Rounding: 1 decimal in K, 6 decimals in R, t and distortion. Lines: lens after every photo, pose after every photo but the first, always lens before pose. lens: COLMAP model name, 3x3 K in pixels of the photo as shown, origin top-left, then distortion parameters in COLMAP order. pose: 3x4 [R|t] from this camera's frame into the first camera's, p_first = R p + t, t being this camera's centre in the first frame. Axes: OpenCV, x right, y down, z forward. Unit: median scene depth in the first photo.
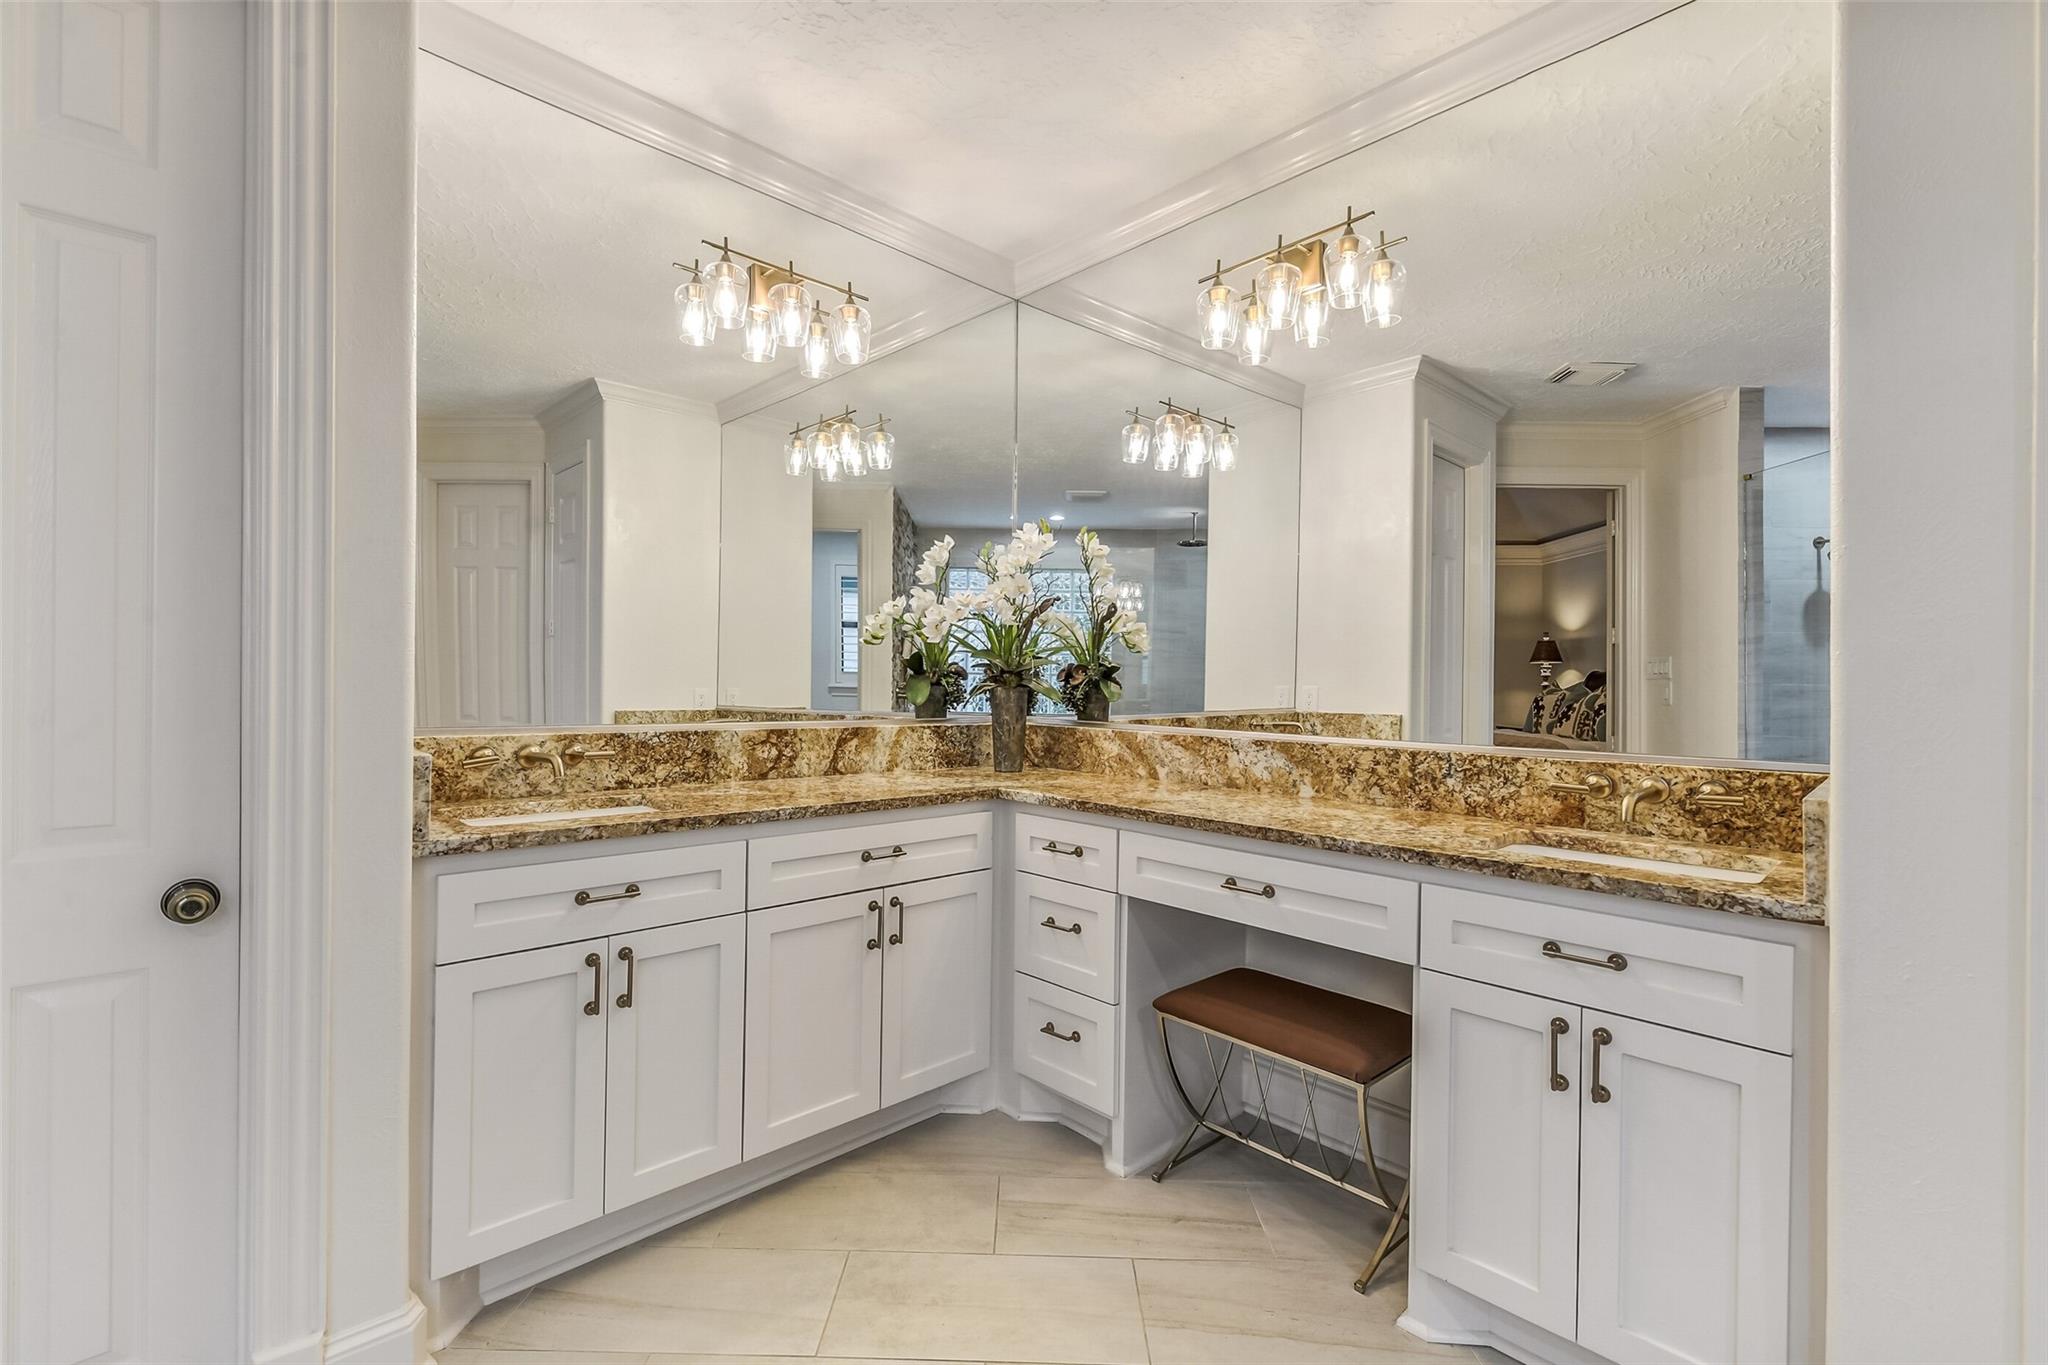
lens RADIAL K [[892.9, 0, 1027.4], [0, 892.9, 680.9], [0, 0, 1]] dist [-0.001047, -0.000754]
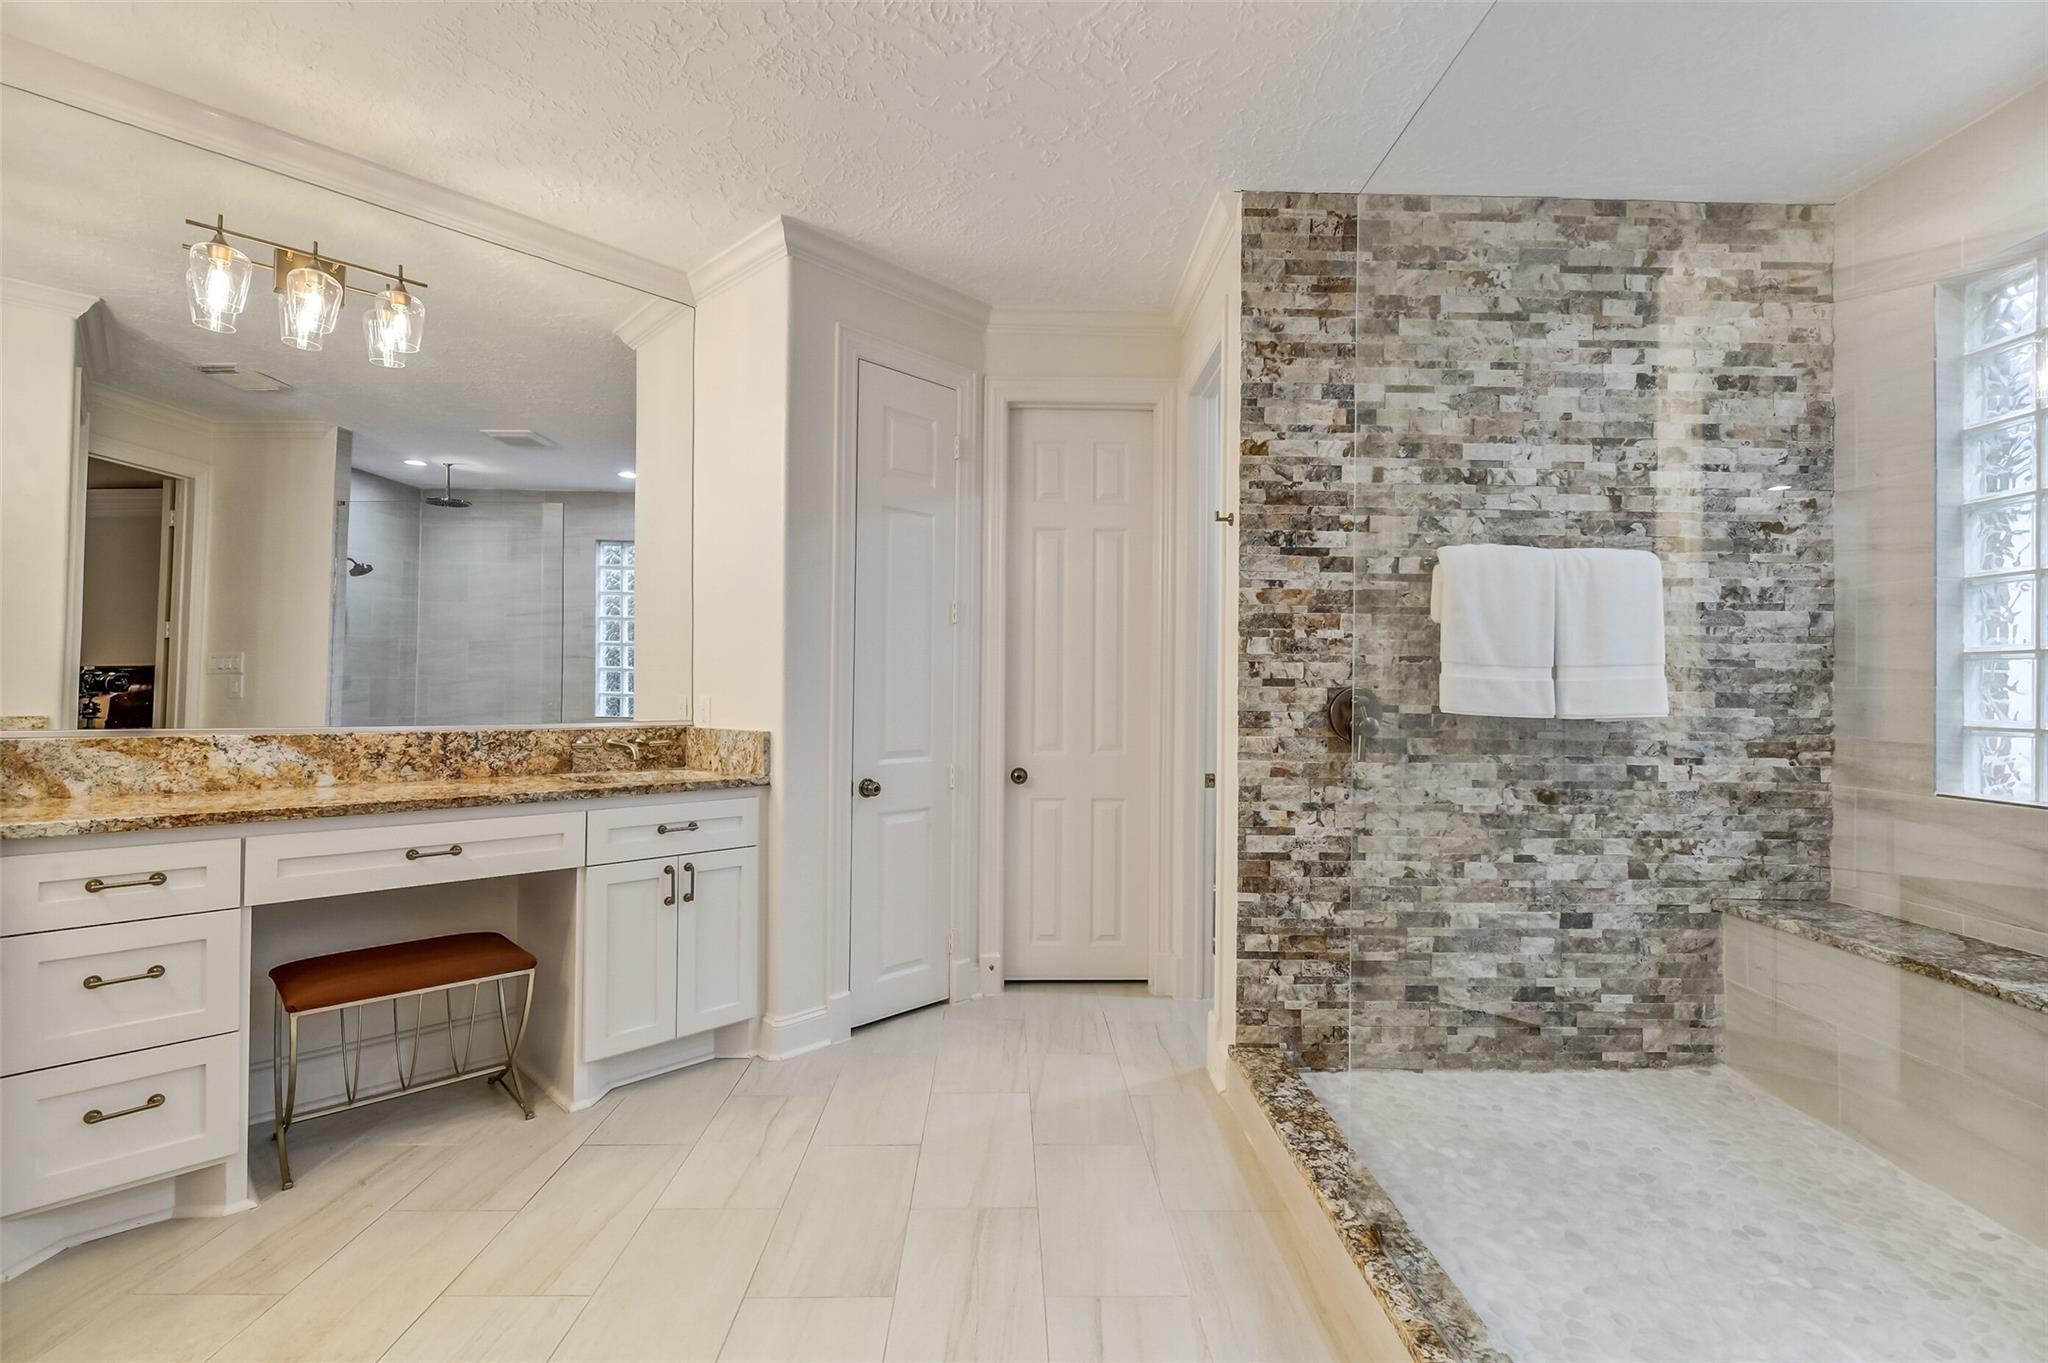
lens RADIAL K [[892.9, 0, 1027.4], [0, 892.9, 679.9], [0, 0, 1]] dist [-0.001047, -0.000754]
pose [[-0.020918, -0.000917, 0.999781, -0.818588], [-0.012233, 0.999925, 0.000661, -0.005933], [-0.999706, -0.012216, -0.020928, 0.210130]]
